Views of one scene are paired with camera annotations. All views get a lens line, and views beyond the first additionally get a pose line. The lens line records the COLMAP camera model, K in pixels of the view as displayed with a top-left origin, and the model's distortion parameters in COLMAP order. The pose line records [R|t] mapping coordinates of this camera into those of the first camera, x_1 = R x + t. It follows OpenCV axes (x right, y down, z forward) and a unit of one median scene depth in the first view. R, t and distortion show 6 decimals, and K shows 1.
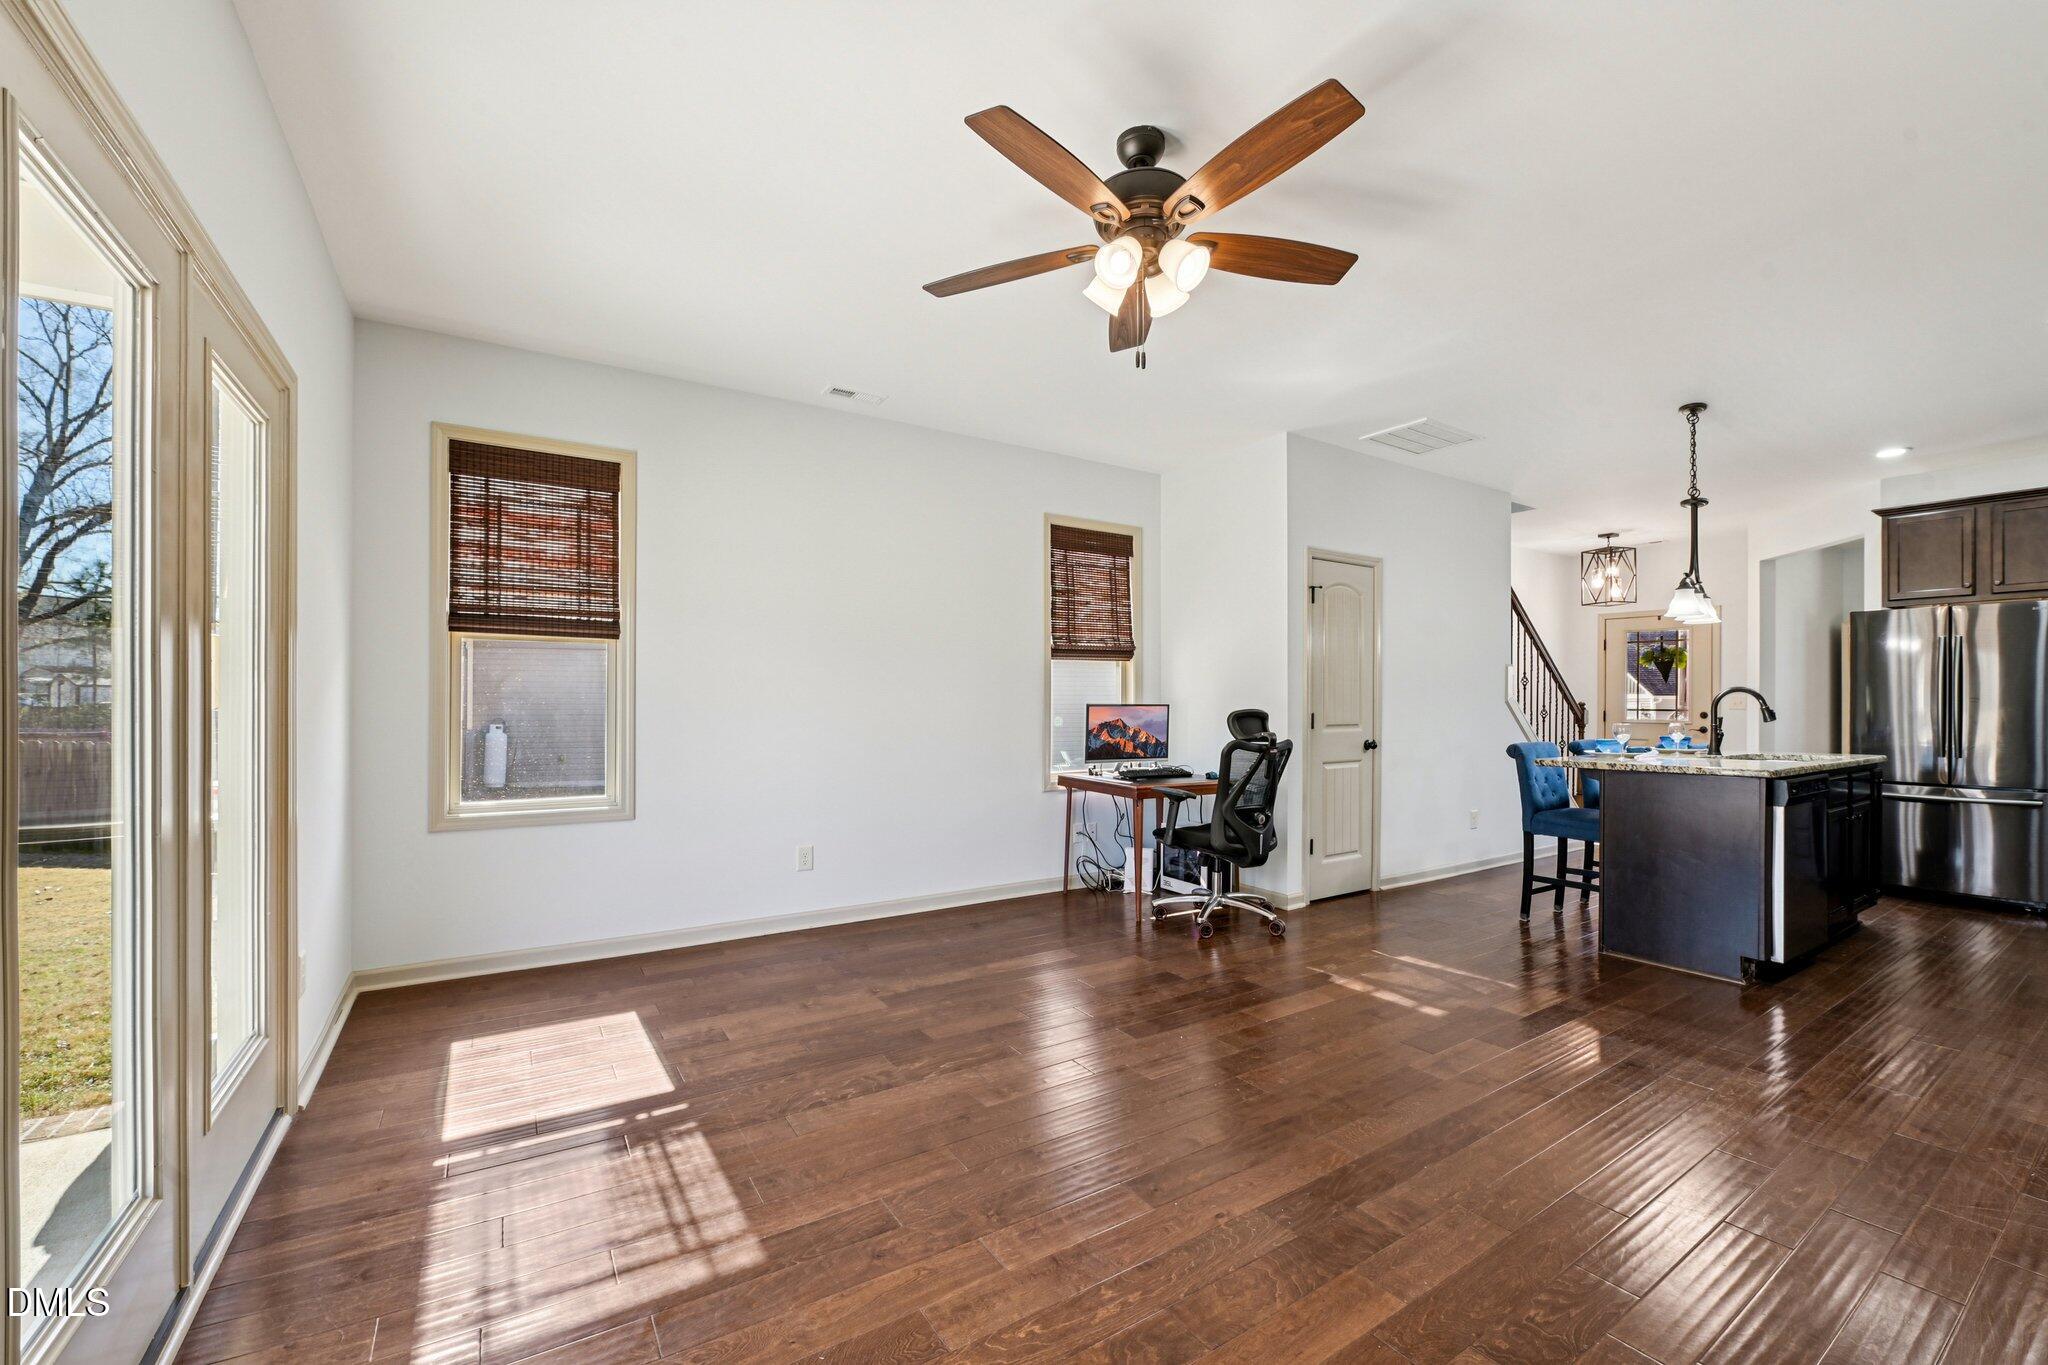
lens RADIAL K [[821.1, 0, 1017.8], [0, 821.1, 700.6], [0, 0, 1]] dist [-0.022100, -0.000734]
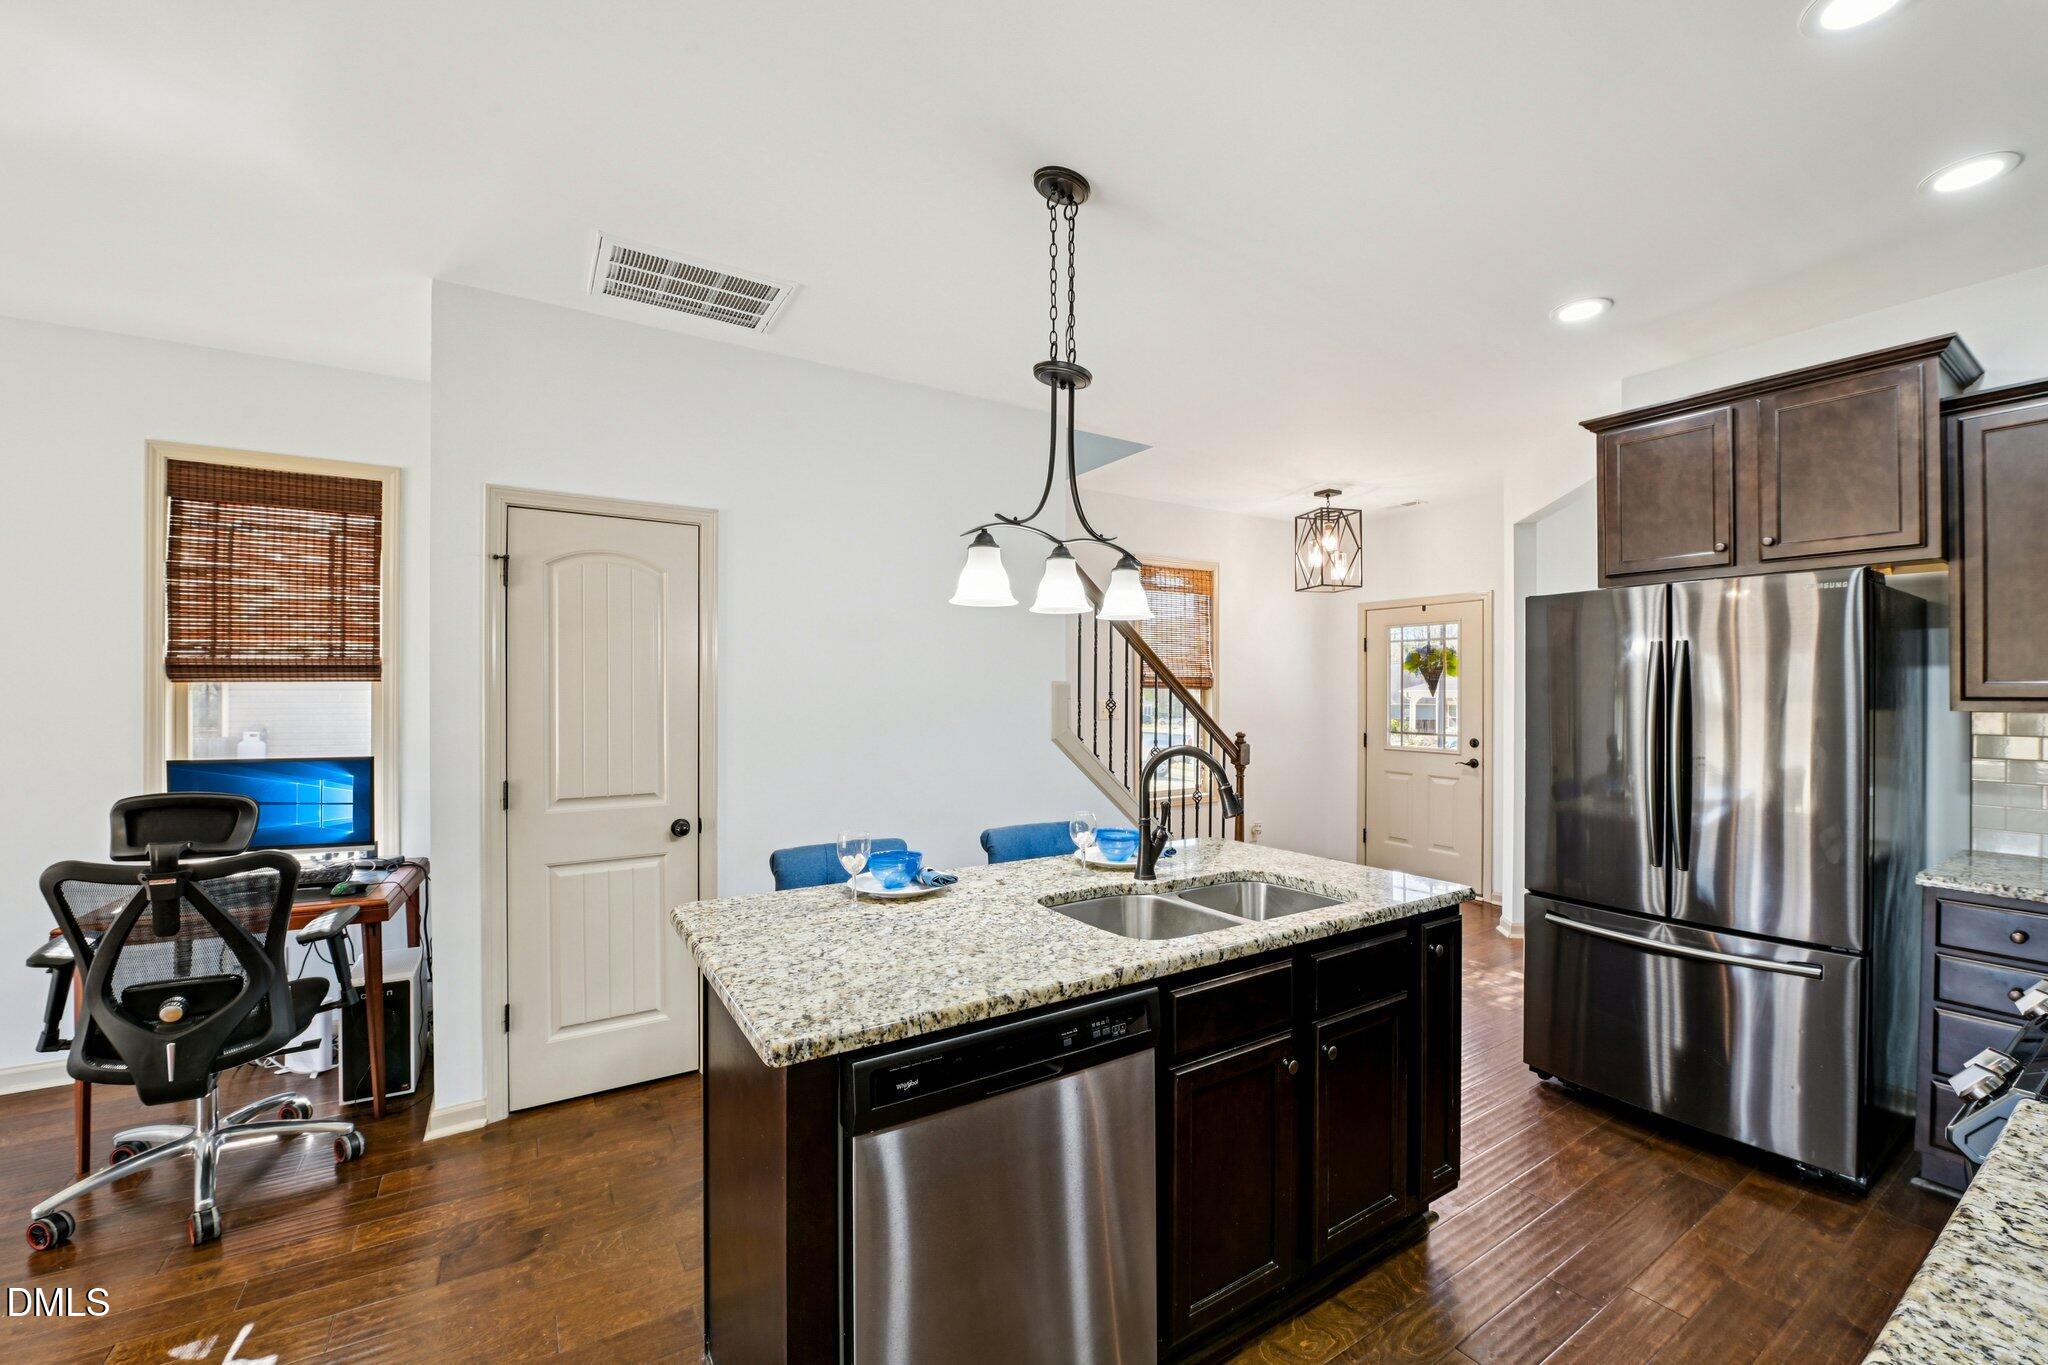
lens RADIAL K [[821.1, 0, 1024.2], [0, 821.1, 695.8], [0, 0, 1]] dist [-0.022100, -0.000734]
pose [[0.999997, -0.001937, 0.001272, 0.694237], [0.001932, 0.999992, 0.003609, -0.043012], [-0.001279, -0.003607, 0.999993, 0.426406]]
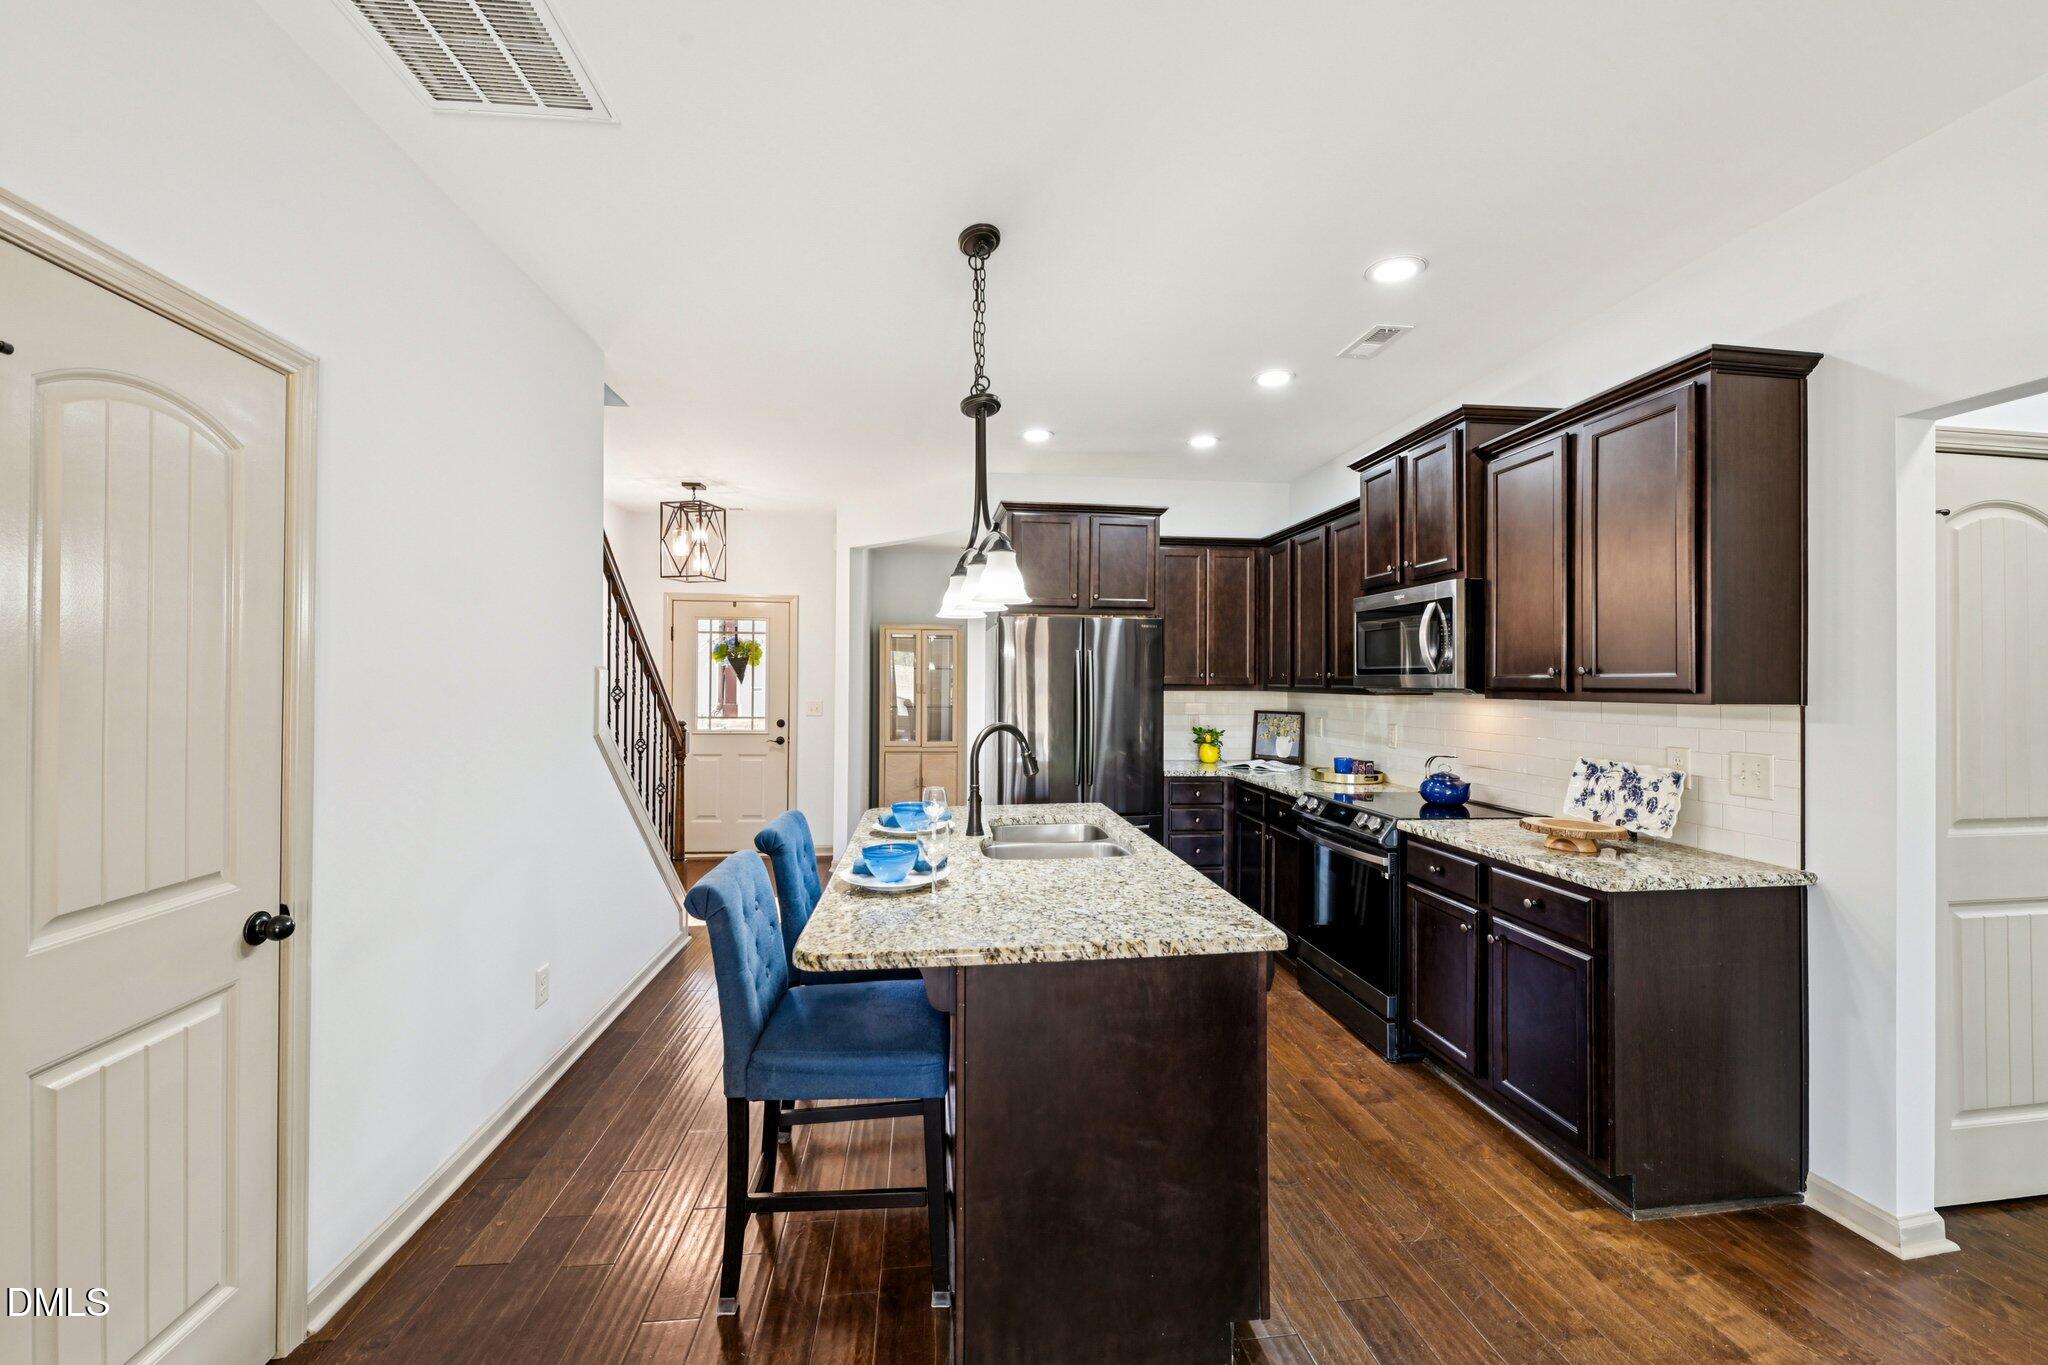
lens RADIAL K [[821.1, 0, 1029.9], [0, 821.1, 674.9], [0, 0, 1]] dist [-0.022100, -0.000734]
pose [[0.421584, 0.006244, 0.906768, 0.283757], [-0.003403, 0.999980, -0.005304, -0.045414], [-0.906783, -0.000849, 0.421597, 0.624348]]
